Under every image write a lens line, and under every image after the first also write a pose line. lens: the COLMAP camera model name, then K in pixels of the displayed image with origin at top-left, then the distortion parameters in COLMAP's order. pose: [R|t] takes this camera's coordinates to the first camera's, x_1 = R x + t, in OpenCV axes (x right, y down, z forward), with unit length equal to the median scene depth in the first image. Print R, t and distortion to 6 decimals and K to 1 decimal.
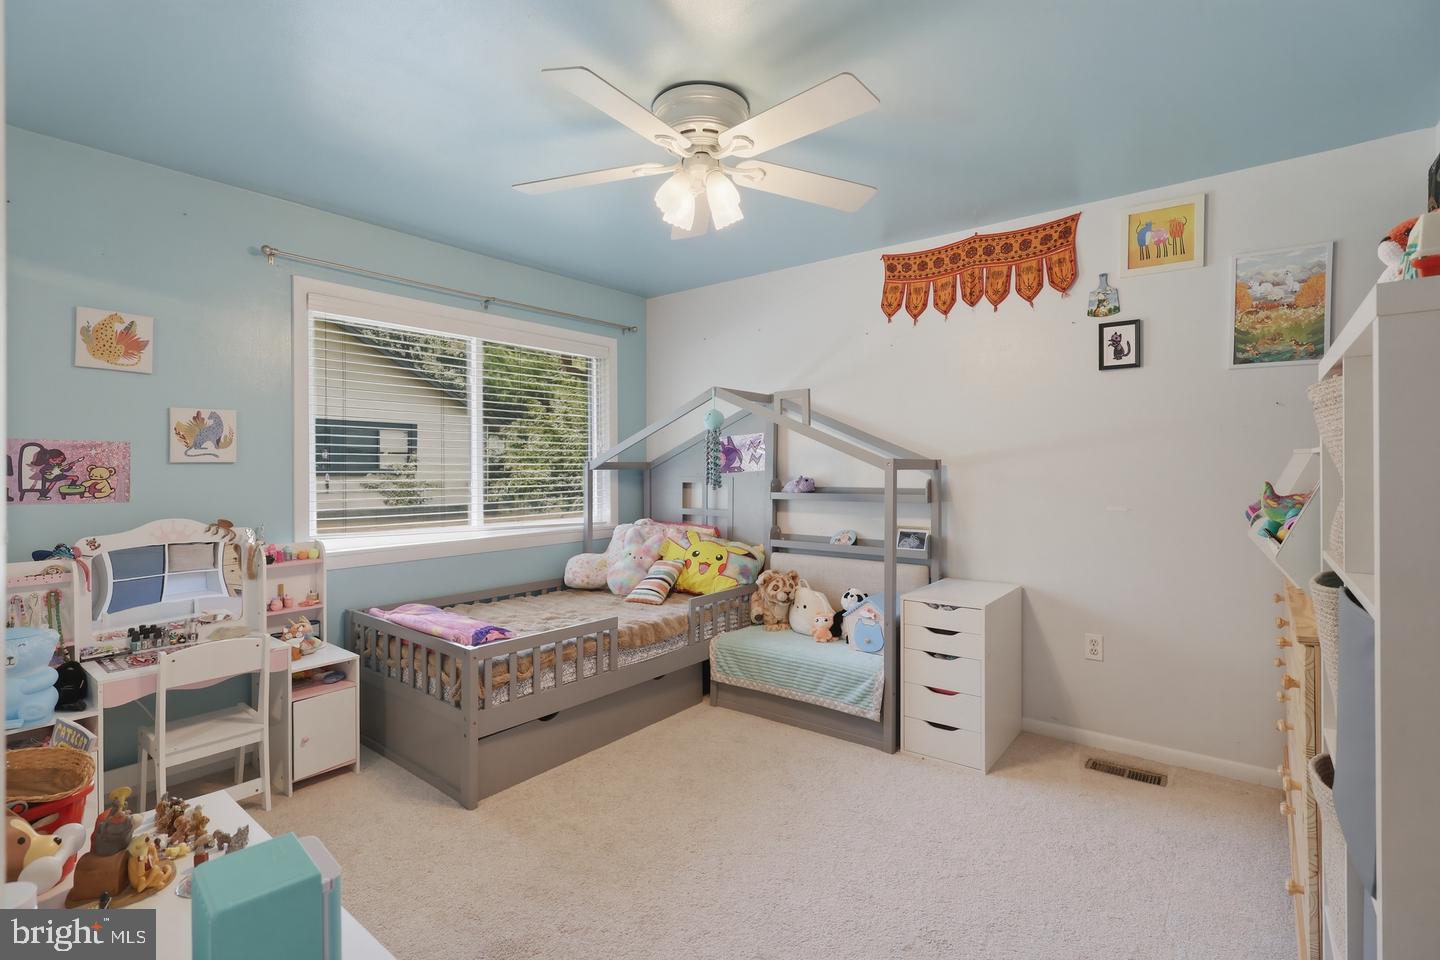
lens RADIAL K [[668.9, 0, 717.1], [0, 668.9, 468.7], [0, 0, 1]] dist [-0.003053, -0.000817]
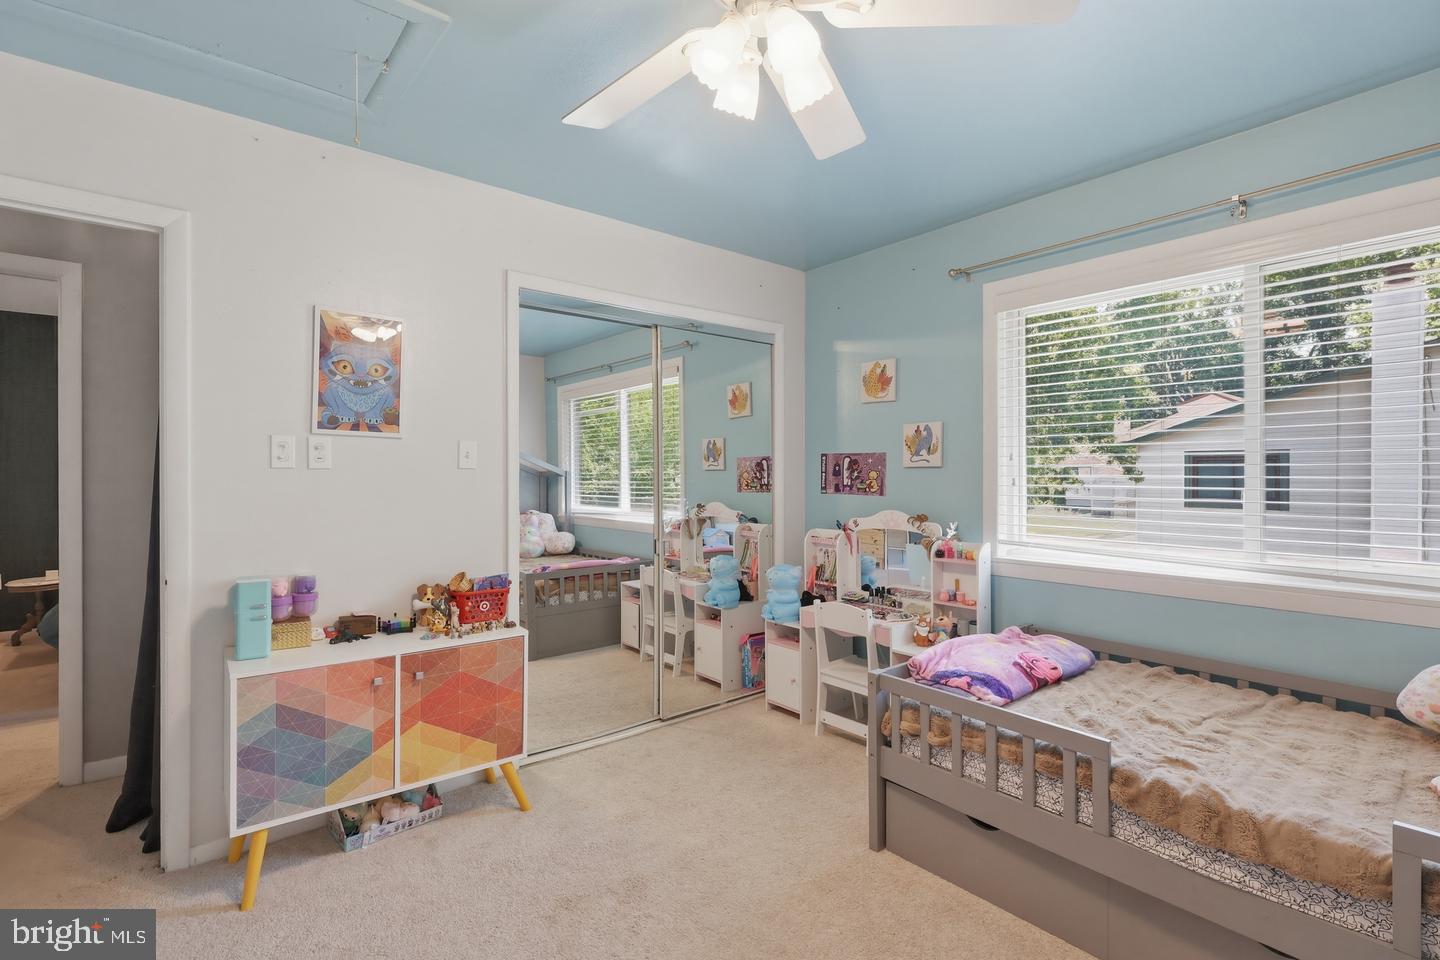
lens RADIAL K [[668.9, 0, 717.1], [0, 668.9, 468.7], [0, 0, 1]] dist [-0.003053, -0.000817]
pose [[-0.214124, -0.006154, -0.976787, 0.495916], [-0.000220, 0.999980, -0.006252, 0.001747], [0.976807, -0.001124, -0.214121, 0.877434]]
